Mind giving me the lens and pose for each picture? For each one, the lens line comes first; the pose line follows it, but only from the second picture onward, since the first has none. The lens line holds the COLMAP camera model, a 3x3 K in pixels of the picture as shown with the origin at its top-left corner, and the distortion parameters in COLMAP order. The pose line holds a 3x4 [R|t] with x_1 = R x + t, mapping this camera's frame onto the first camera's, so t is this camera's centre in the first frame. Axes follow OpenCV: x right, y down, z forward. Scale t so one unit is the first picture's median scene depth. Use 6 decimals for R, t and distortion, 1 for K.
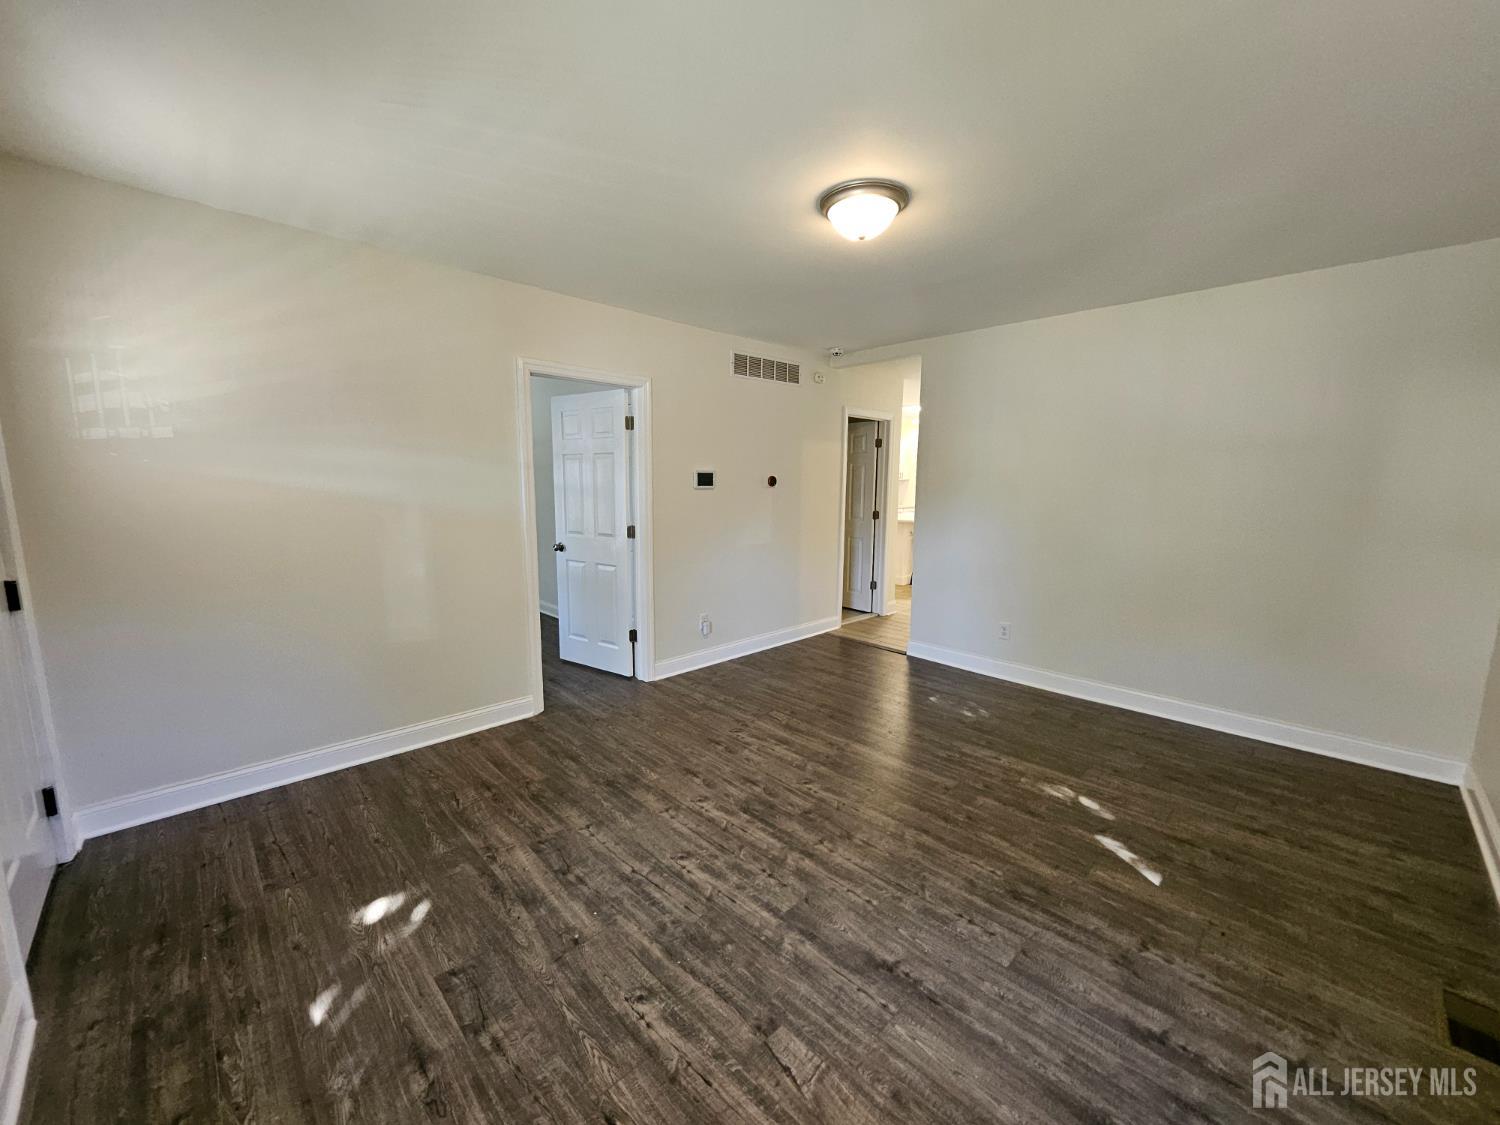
lens RADIAL K [[584.0, 0, 732.8], [0, 584.0, 565.6], [0, 0, 1]] dist [0.000439, -0.000790]
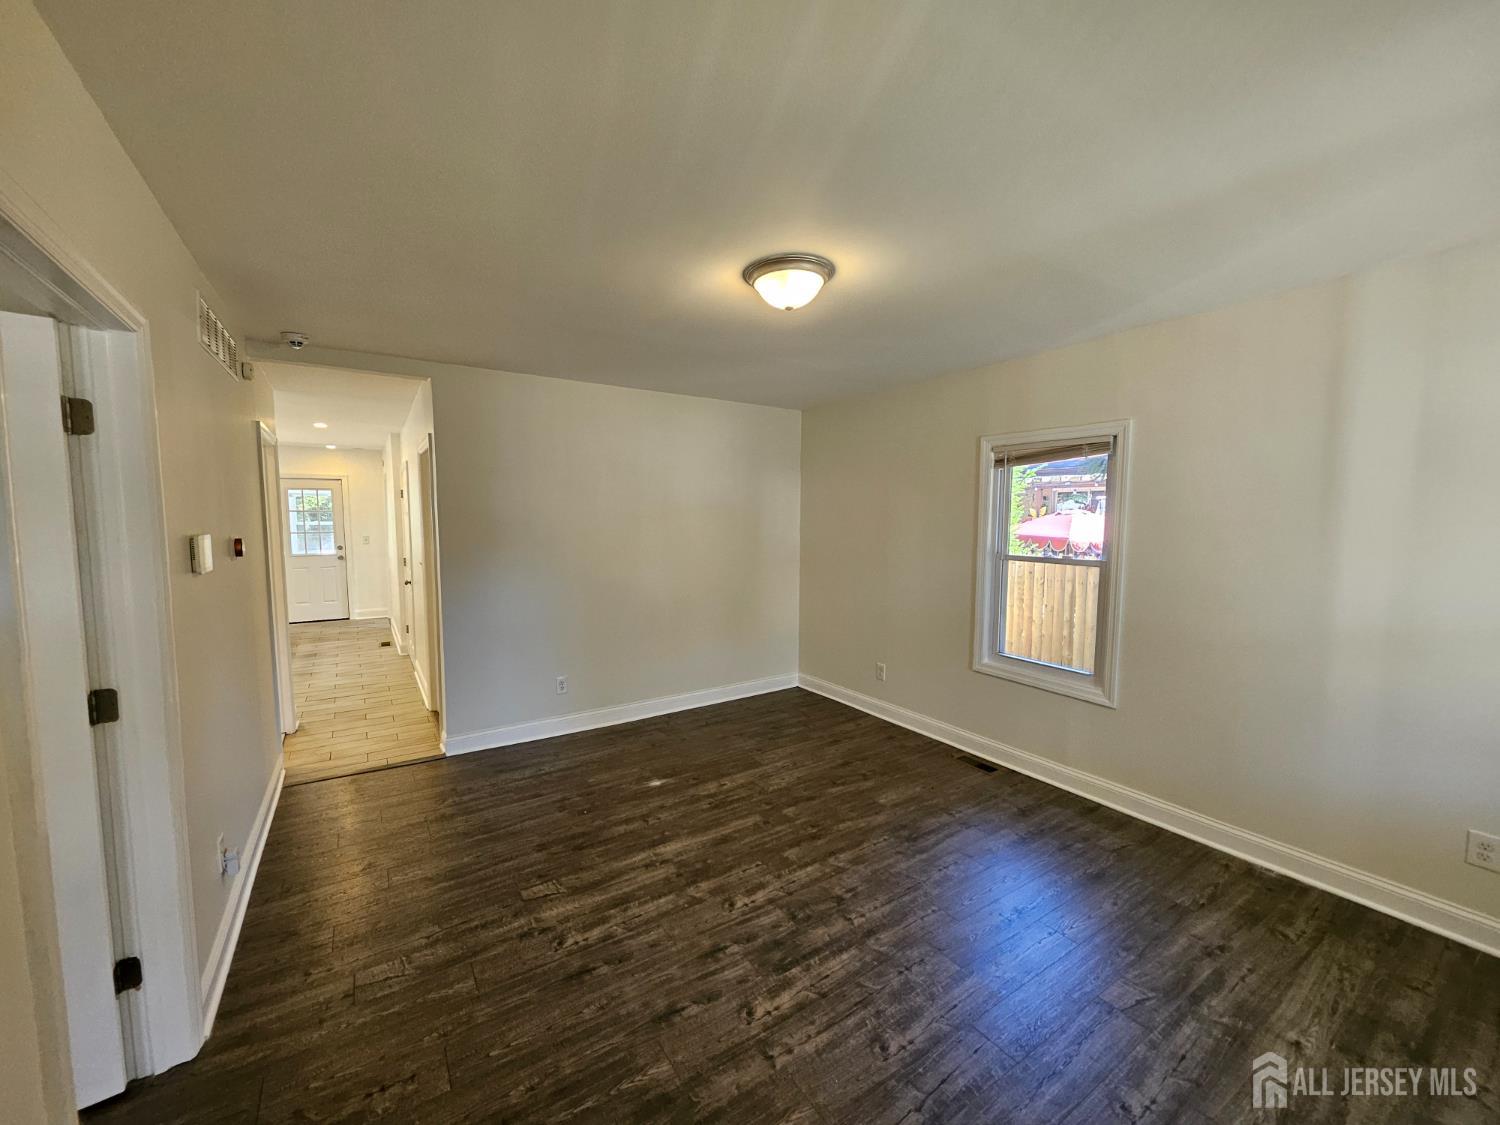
lens RADIAL K [[584.3, 0, 736.8], [0, 584.3, 565.2], [0, 0, 1]] dist [0.000366, -0.000086]
pose [[0.202520, -0.089702, 0.975161, -0.908320], [0.148703, 0.987065, 0.059915, -0.226455], [-0.967922, 0.132876, 0.213239, 1.036328]]
